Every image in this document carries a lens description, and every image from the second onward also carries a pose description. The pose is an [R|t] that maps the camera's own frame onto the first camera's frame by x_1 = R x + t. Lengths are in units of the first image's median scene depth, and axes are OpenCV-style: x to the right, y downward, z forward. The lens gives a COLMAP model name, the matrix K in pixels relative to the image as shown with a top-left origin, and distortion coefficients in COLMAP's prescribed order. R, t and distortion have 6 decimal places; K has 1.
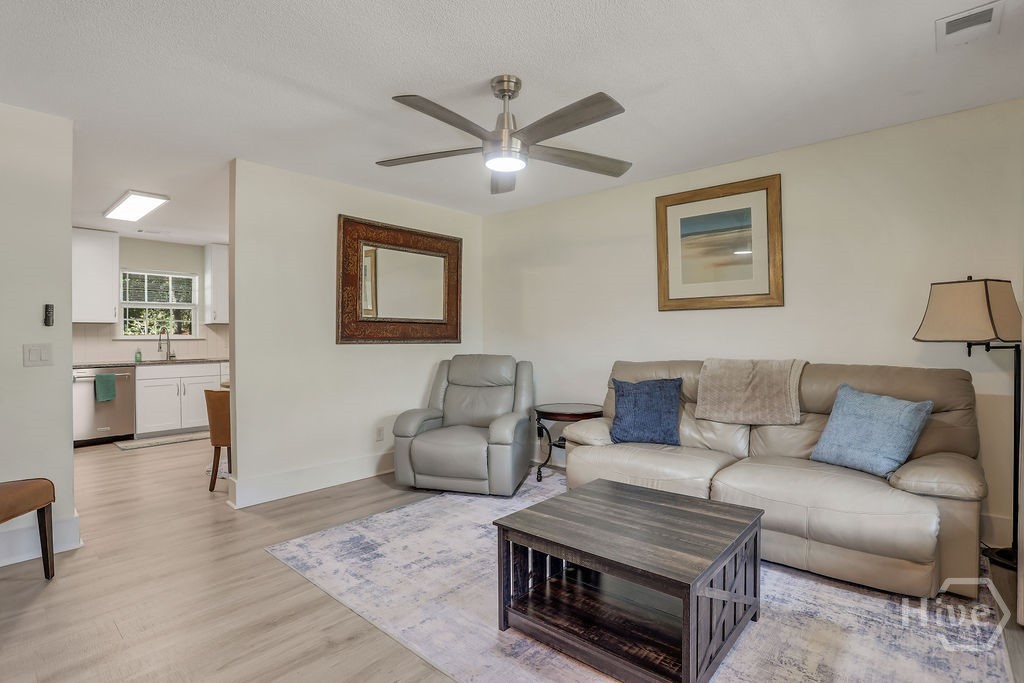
lens RADIAL K [[507.9, 0, 508.2], [0, 507.9, 331.0], [0, 0, 1]] dist [-0.046178, 0.014231]
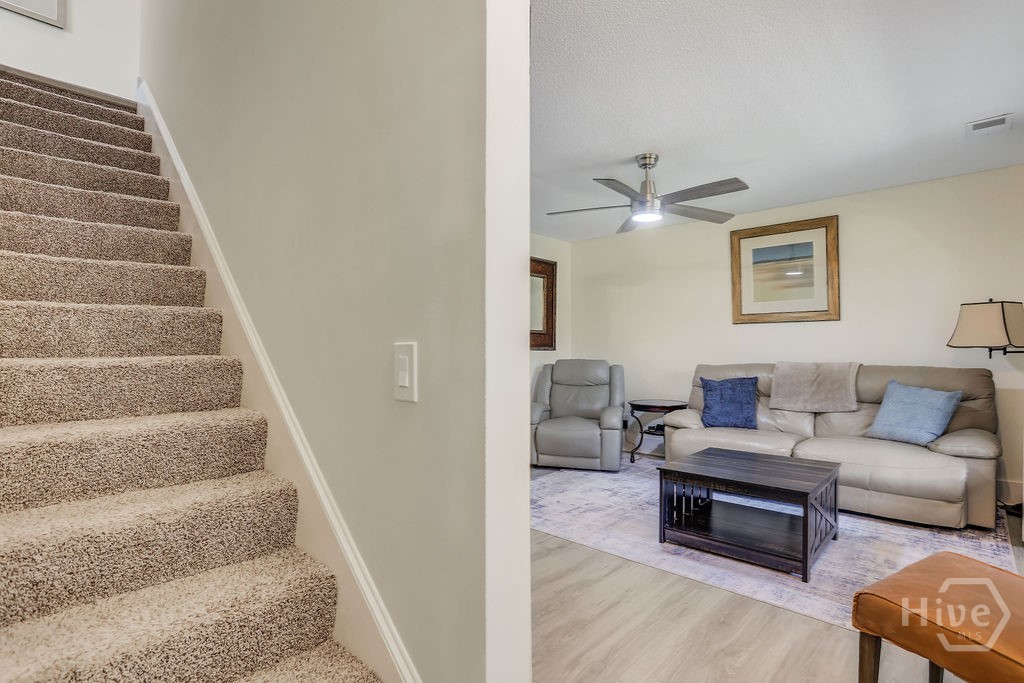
lens RADIAL K [[507.9, 0, 506.9], [0, 507.9, 343.0], [0, 0, 1]] dist [-0.046178, 0.014231]
pose [[0.999408, 0.002752, -0.034295, -0.291140], [-0.002738, 0.999996, 0.000455, 0.011071], [0.034297, -0.000360, 0.999412, -0.334850]]
